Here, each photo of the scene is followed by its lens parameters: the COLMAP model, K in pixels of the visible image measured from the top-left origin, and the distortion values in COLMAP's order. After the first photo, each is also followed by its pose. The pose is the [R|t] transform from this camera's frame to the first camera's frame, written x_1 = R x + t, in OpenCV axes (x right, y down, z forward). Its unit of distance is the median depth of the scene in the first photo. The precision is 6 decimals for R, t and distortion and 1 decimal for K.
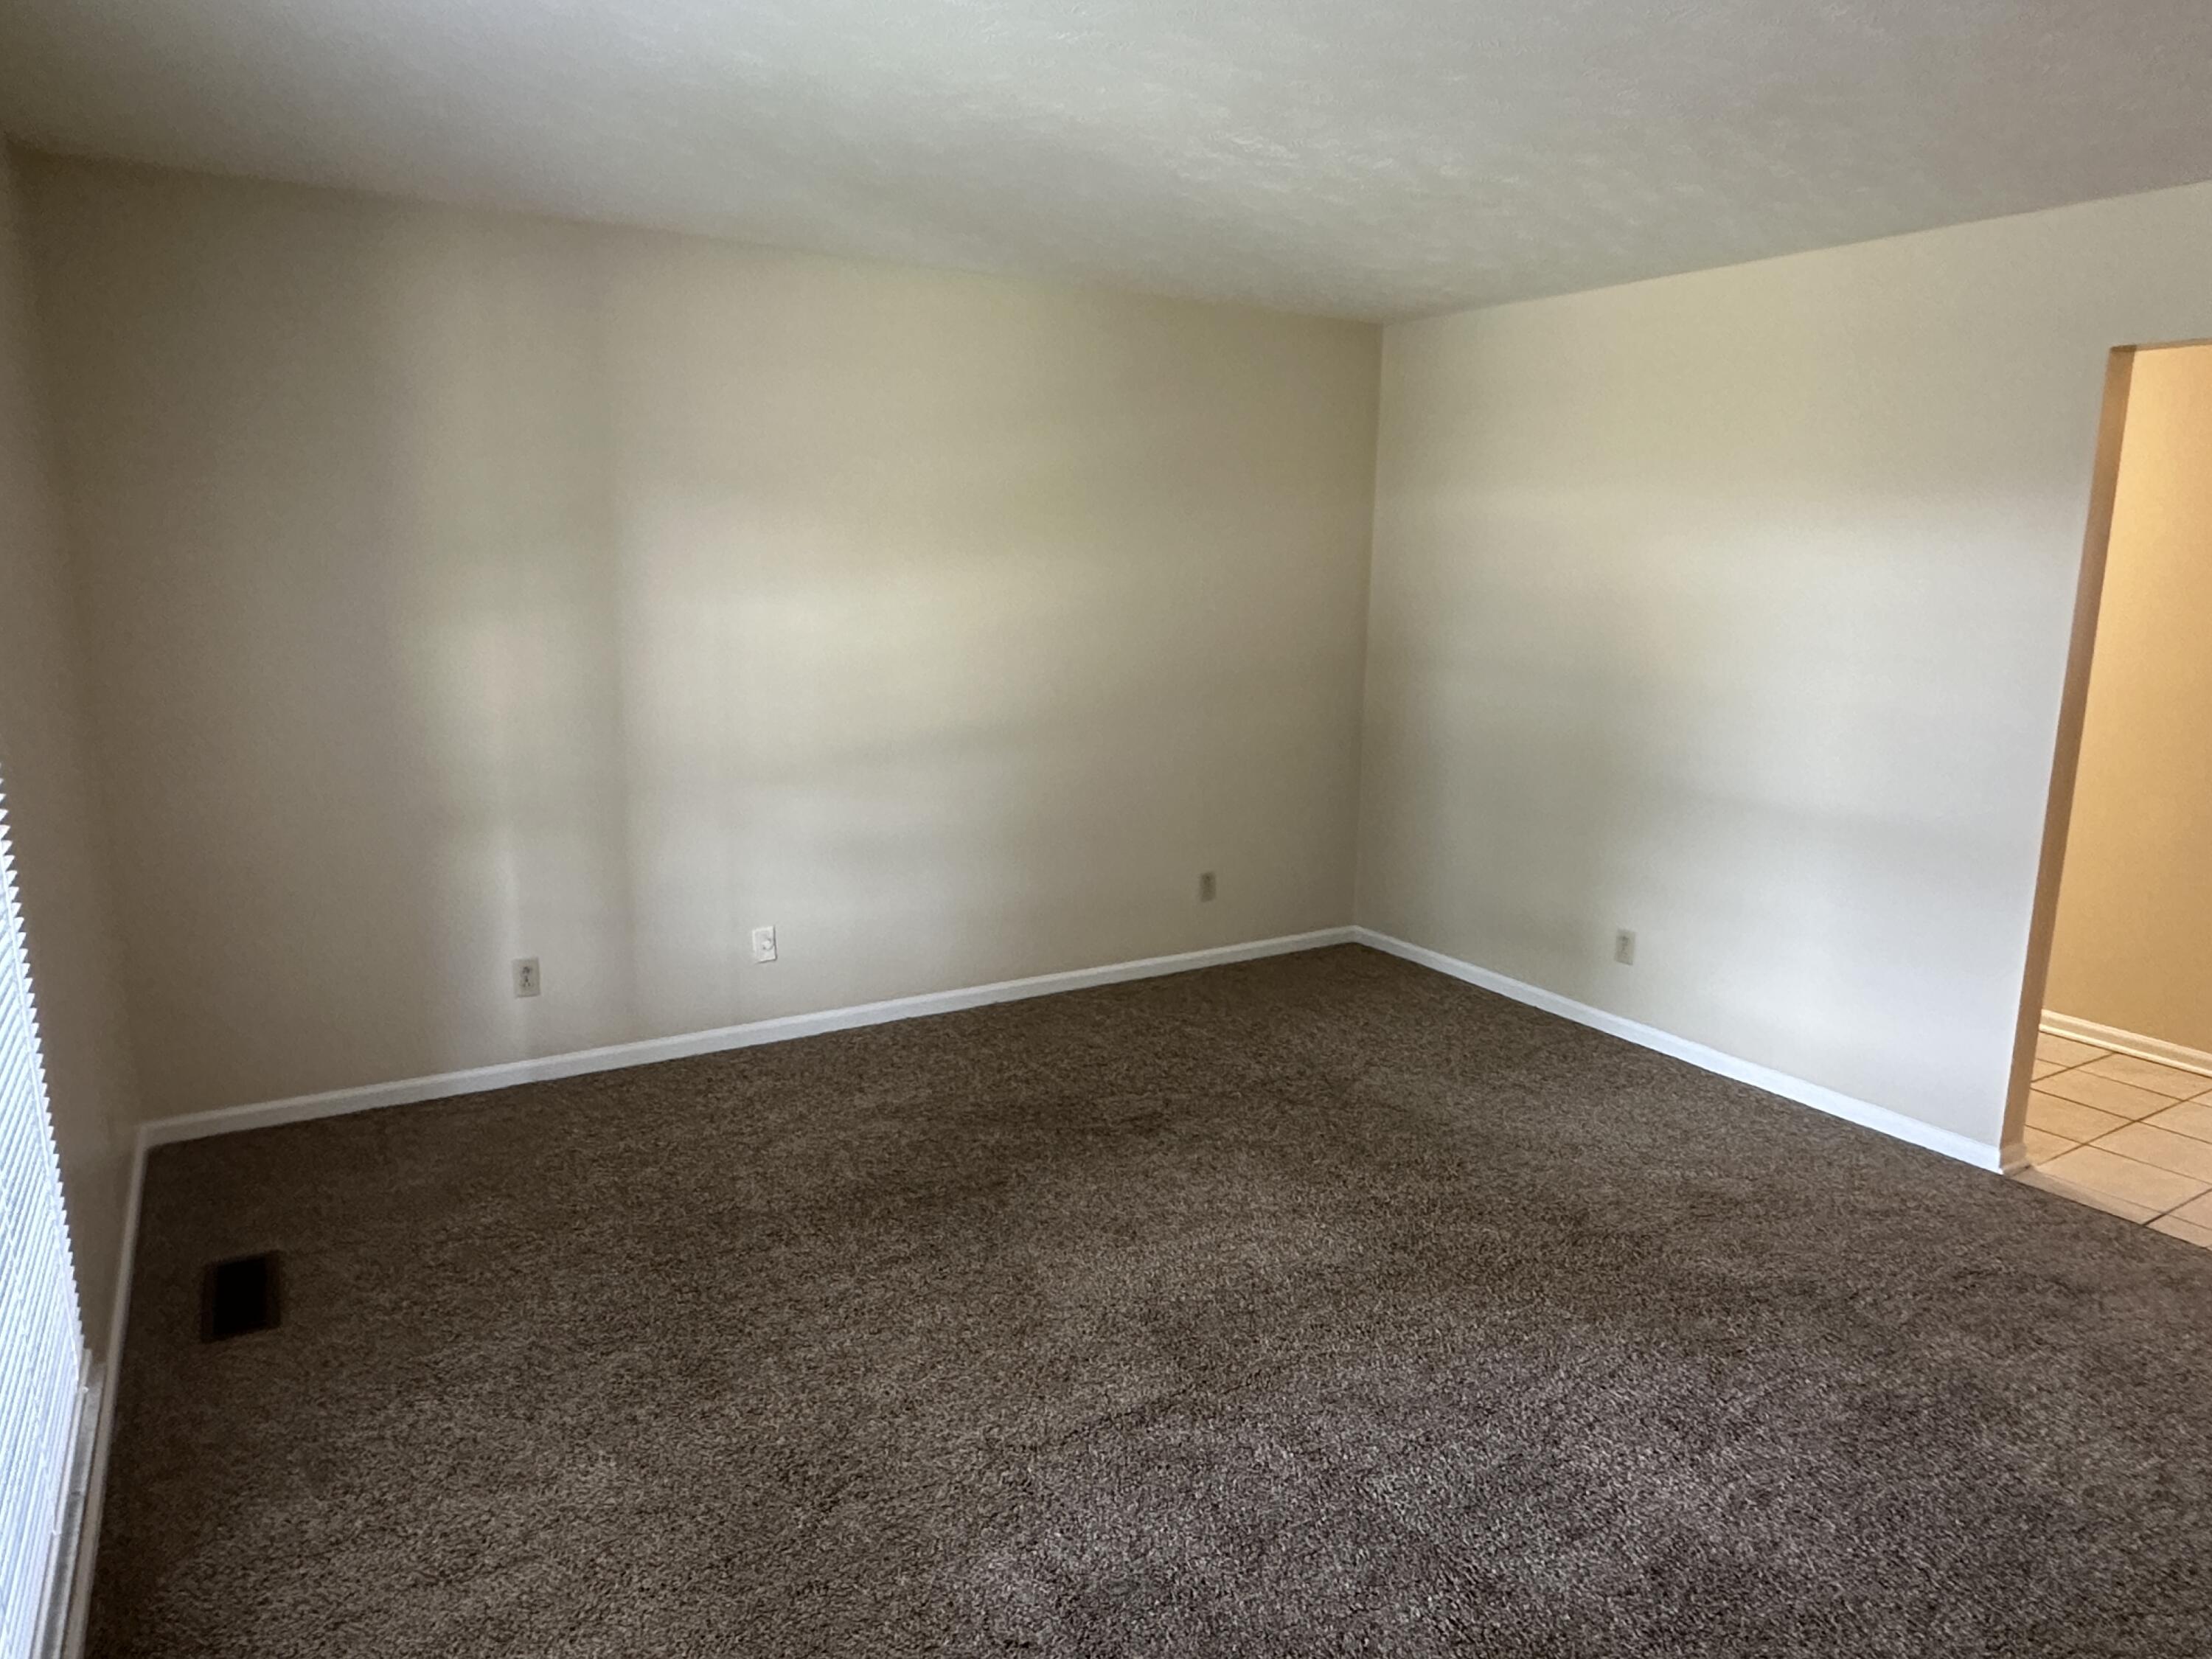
lens RADIAL K [[1370.9, 0, 1098.8], [0, 1370.9, 823.7], [0, 0, 1]] dist [-0.002925, 0.001839]
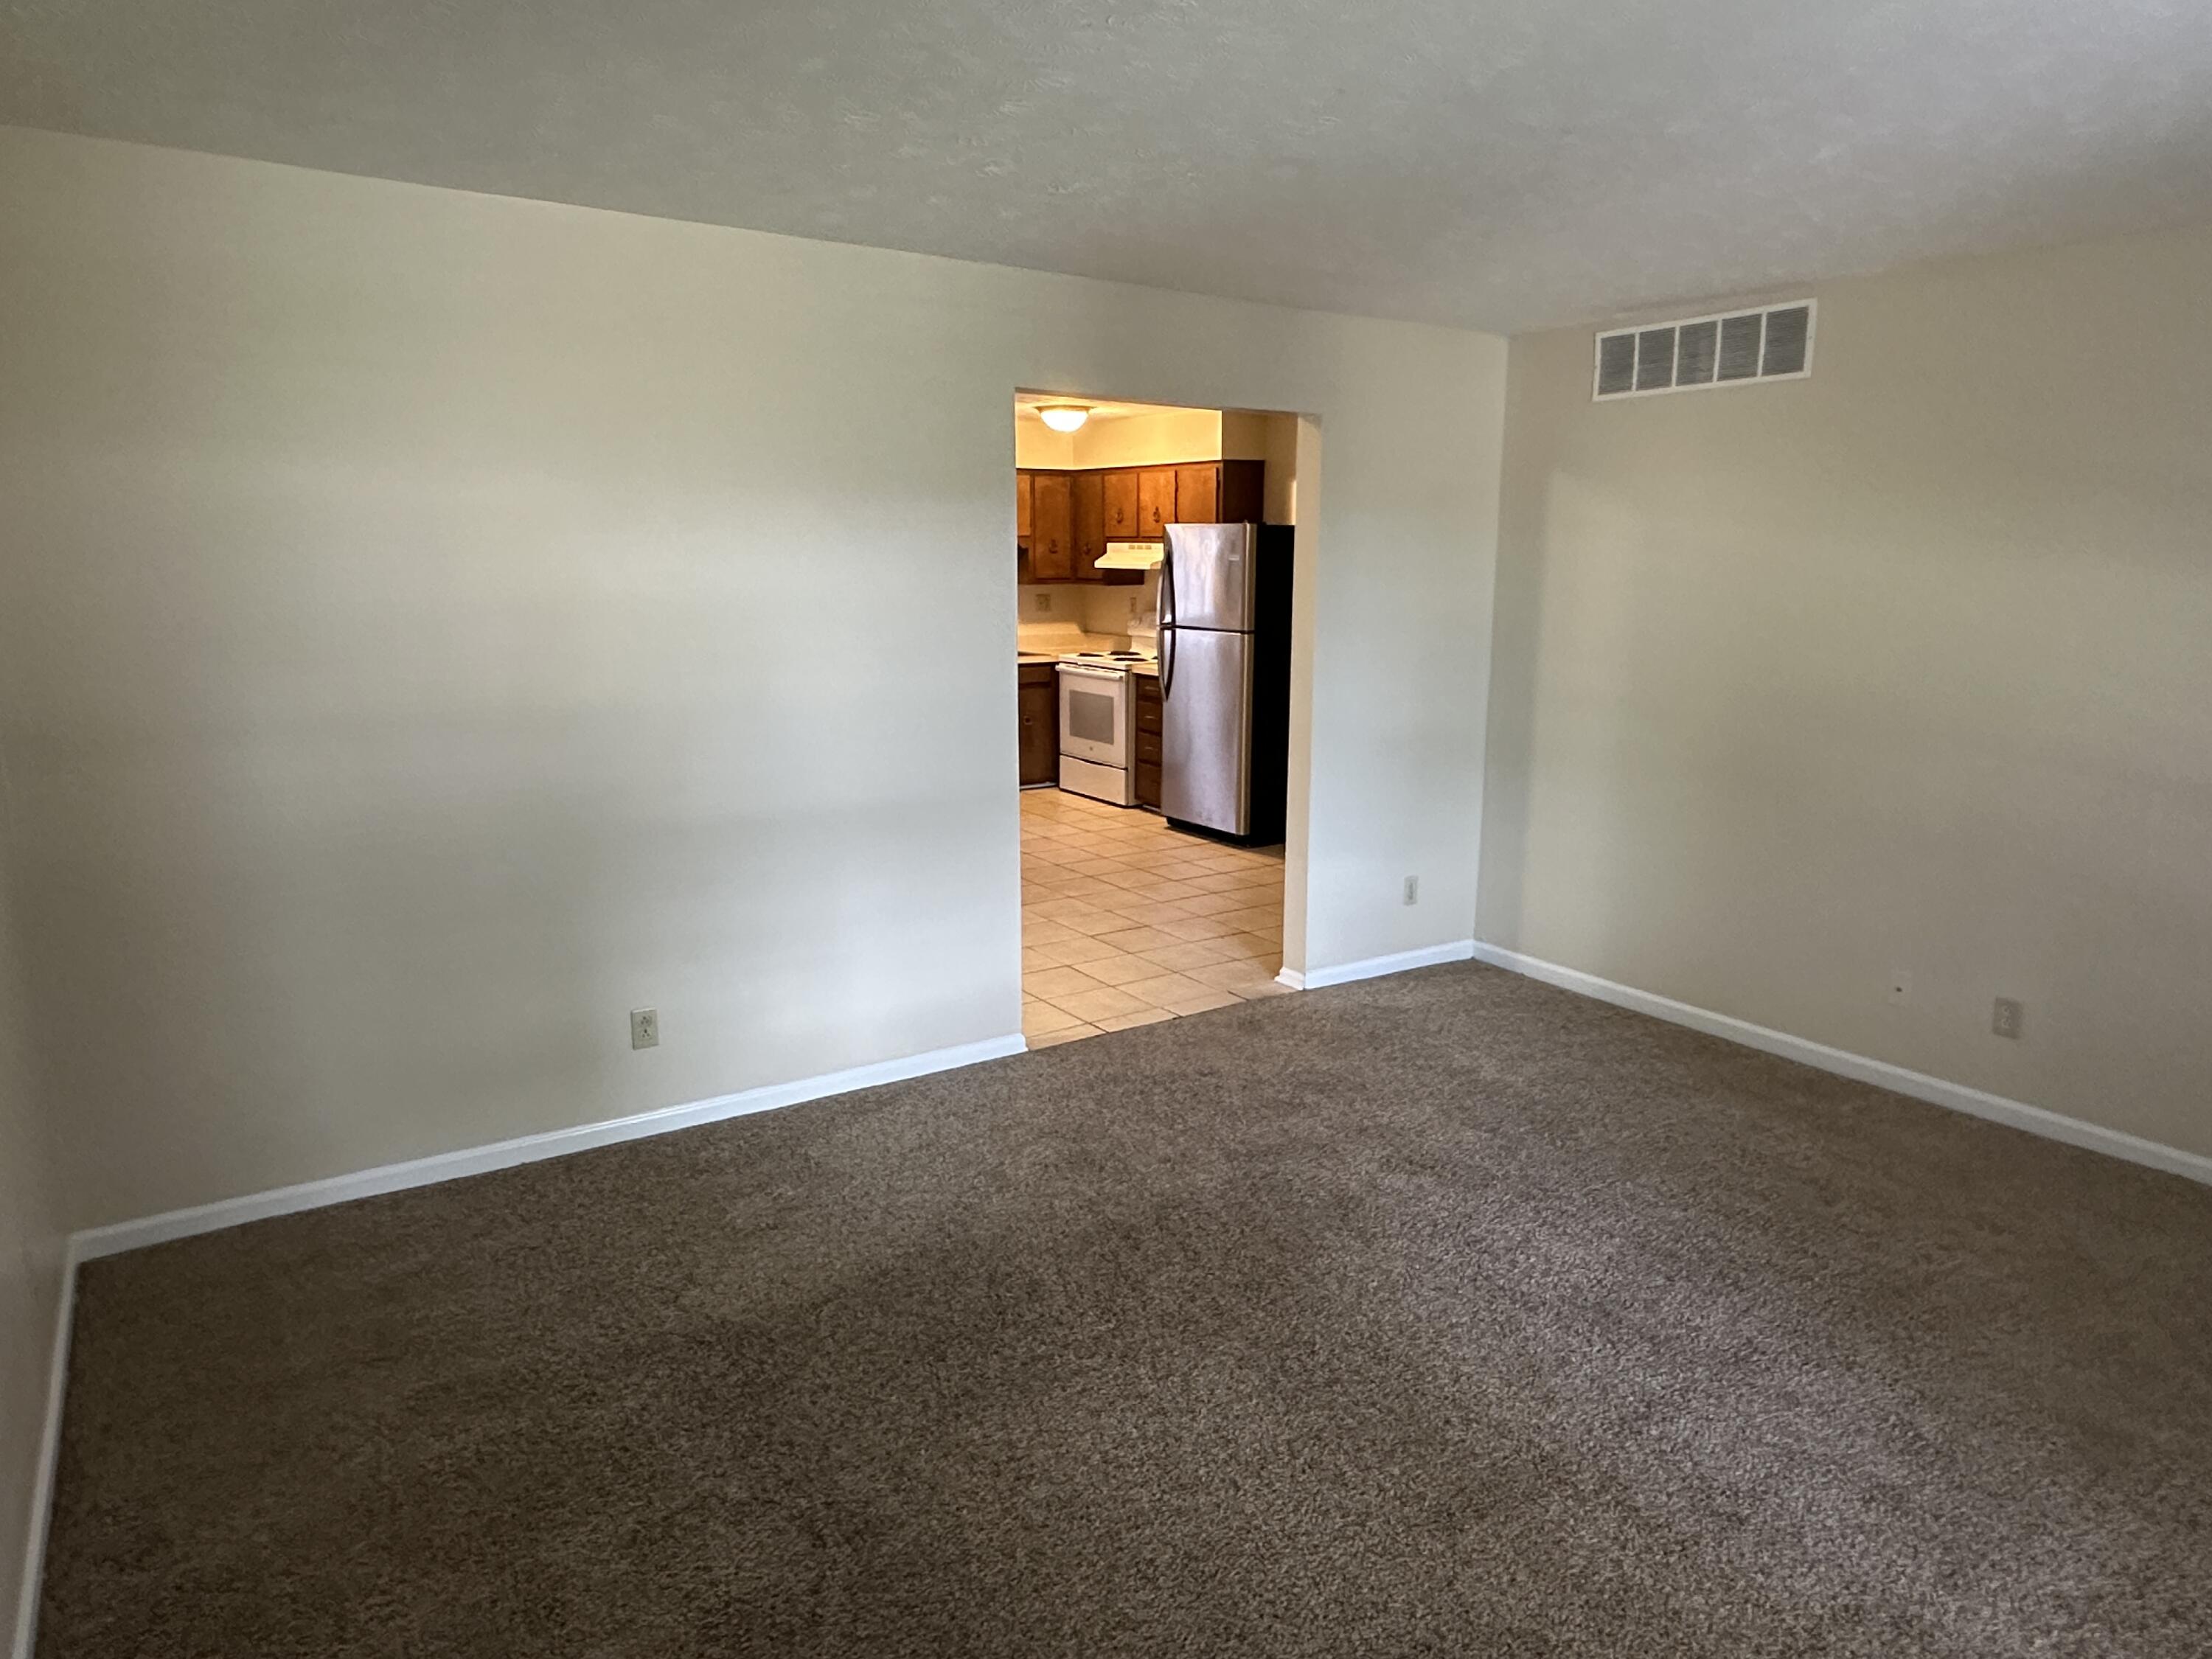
lens RADIAL K [[1370.9, 0, 1098.8], [0, 1370.9, 823.7], [0, 0, 1]] dist [-0.002925, 0.001839]
pose [[-0.034576, -0.206956, 0.977739, -0.445686], [0.187649, 0.959580, 0.209748, -0.164592], [-0.981627, 0.190724, 0.005657, 0.750367]]
